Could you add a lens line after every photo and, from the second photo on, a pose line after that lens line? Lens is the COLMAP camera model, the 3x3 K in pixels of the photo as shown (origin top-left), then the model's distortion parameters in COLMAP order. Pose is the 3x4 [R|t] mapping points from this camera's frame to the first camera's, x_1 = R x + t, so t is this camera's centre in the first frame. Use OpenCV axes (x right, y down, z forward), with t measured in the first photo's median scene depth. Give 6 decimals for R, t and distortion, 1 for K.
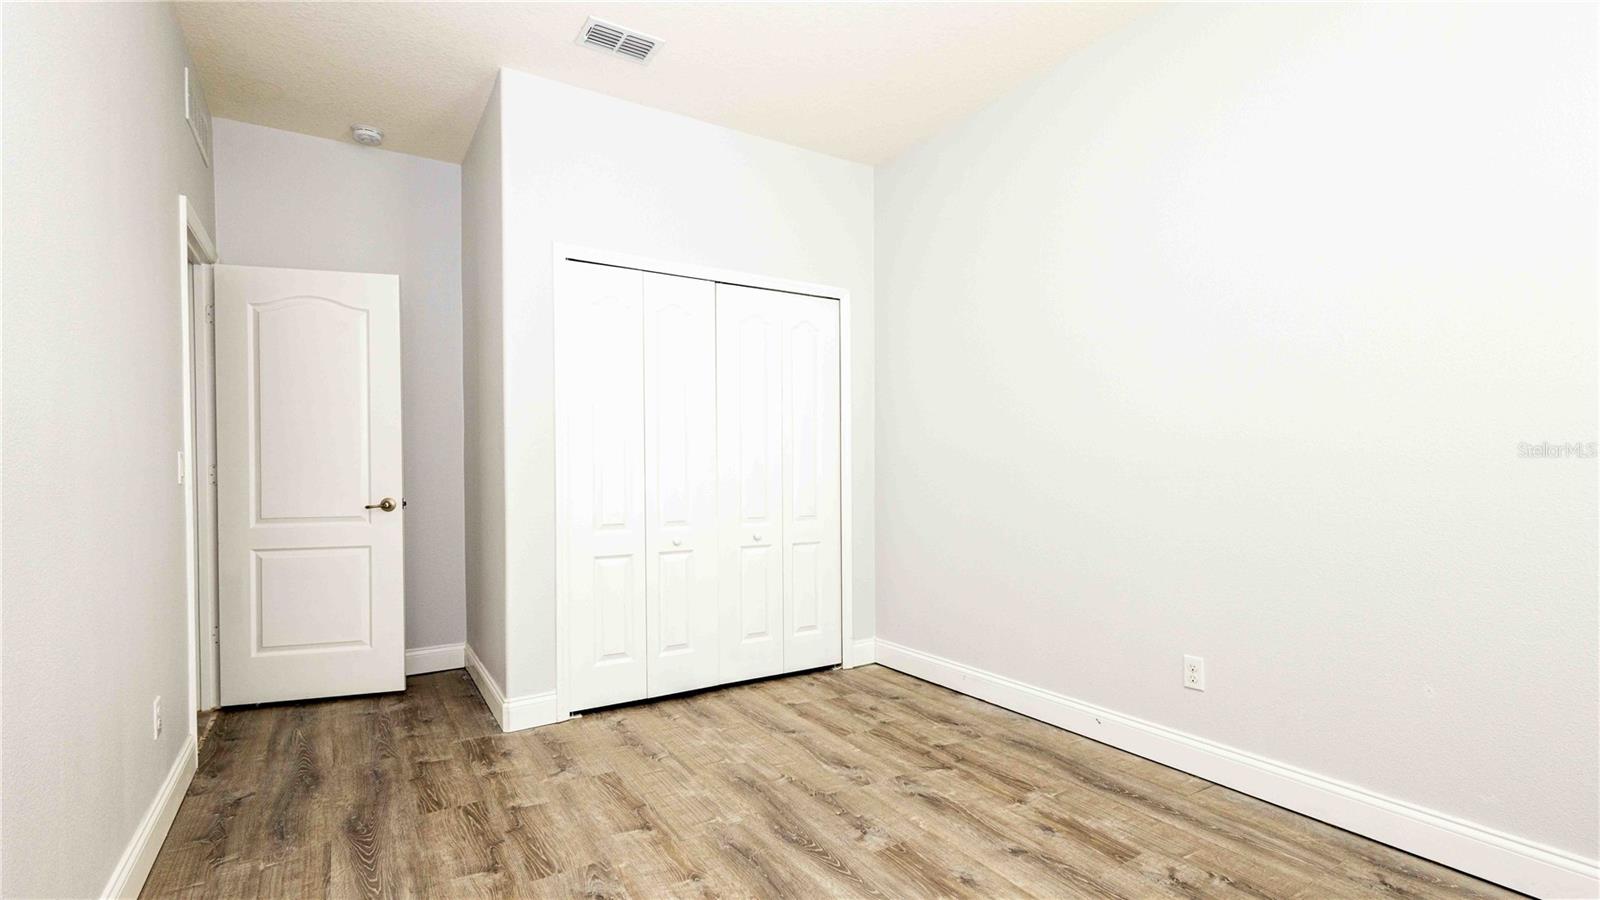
lens RADIAL K [[738.5, 0, 800.8], [0, 738.5, 458.7], [0, 0, 1]] dist [0.013587, -0.000599]
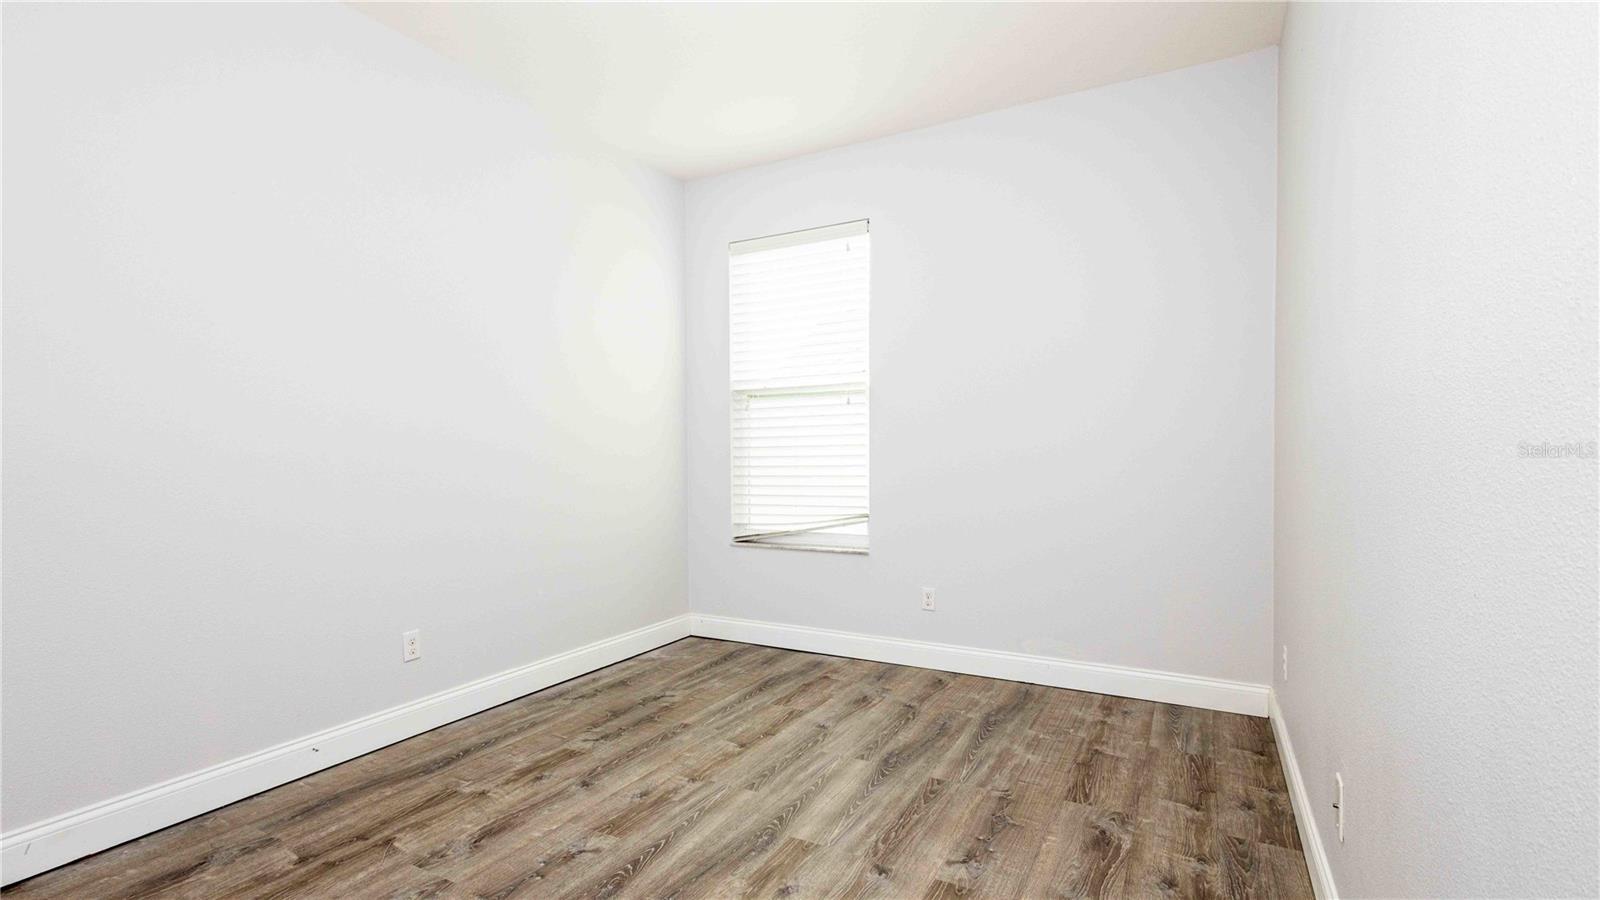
lens RADIAL K [[738.5, 0, 800.5], [0, 738.5, 453.8], [0, 0, 1]] dist [0.013587, -0.000599]
pose [[-0.494636, 0.011991, 0.869017, -0.794608], [0.002489, 0.999920, -0.012380, 0.014533], [-0.869097, -0.003961, -0.494627, 1.120231]]
